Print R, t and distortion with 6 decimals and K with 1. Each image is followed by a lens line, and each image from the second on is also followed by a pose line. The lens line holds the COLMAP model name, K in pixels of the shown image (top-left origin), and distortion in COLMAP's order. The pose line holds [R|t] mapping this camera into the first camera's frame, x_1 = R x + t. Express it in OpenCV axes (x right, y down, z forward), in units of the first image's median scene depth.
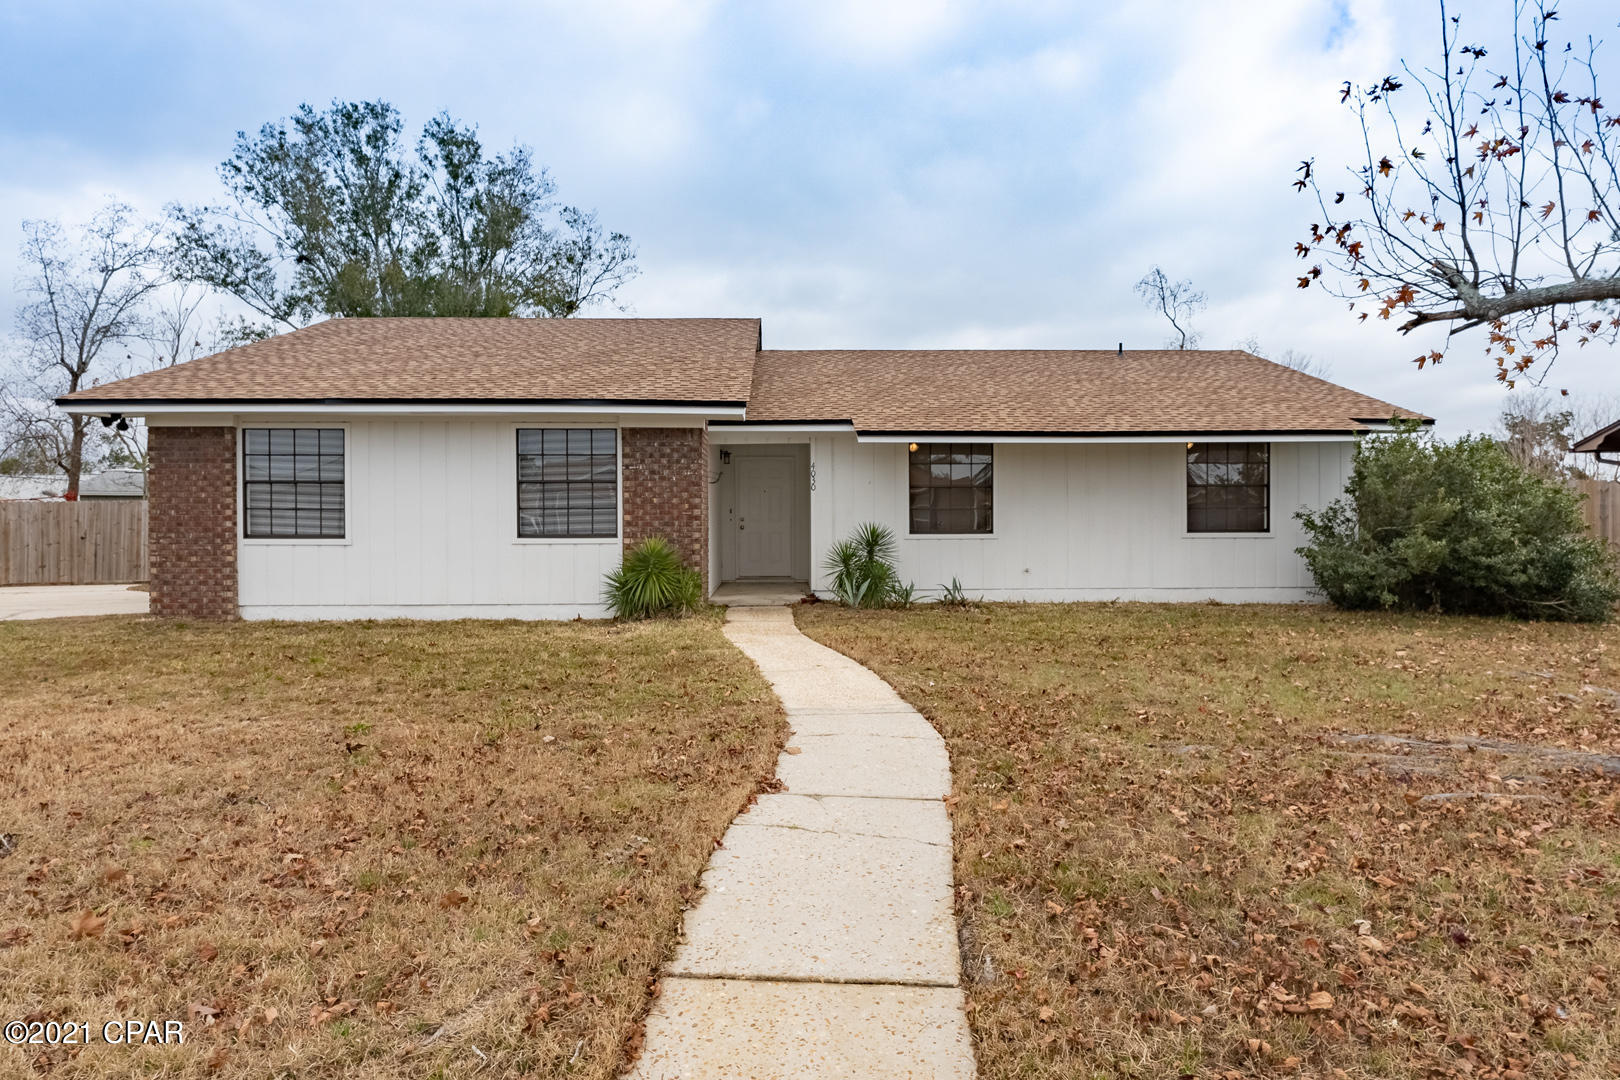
lens RADIAL K [[1048.0, 0, 810.0], [0, 1048.0, 540.0], [0, 0, 1]] dist [-0.000901, 0.000902]
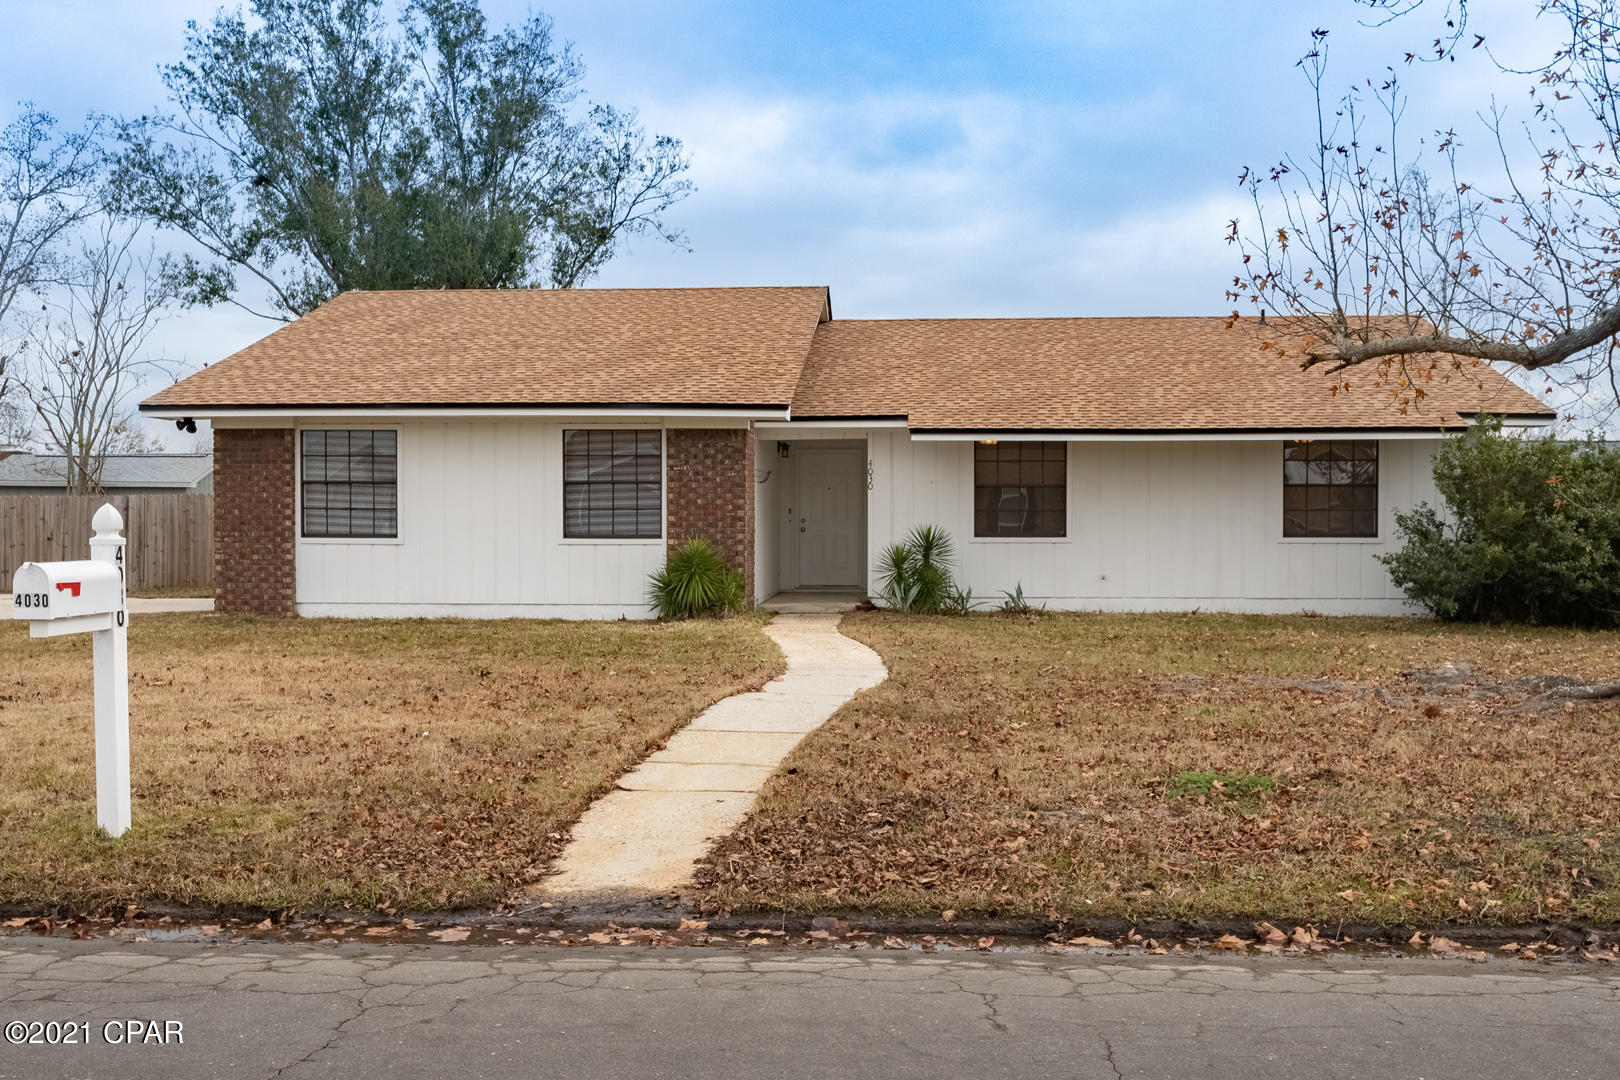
lens RADIAL K [[1640.8, 0, 810.0], [0, 1640.8, 540.0], [0, 0, 1]] dist [-0.001939, -0.006536]
pose [[0.995724, 0.005169, -0.092234, 0.096059], [-0.005777, 0.999963, -0.006320, 0.007814], [0.092198, 0.006826, 0.995717, -0.515708]]
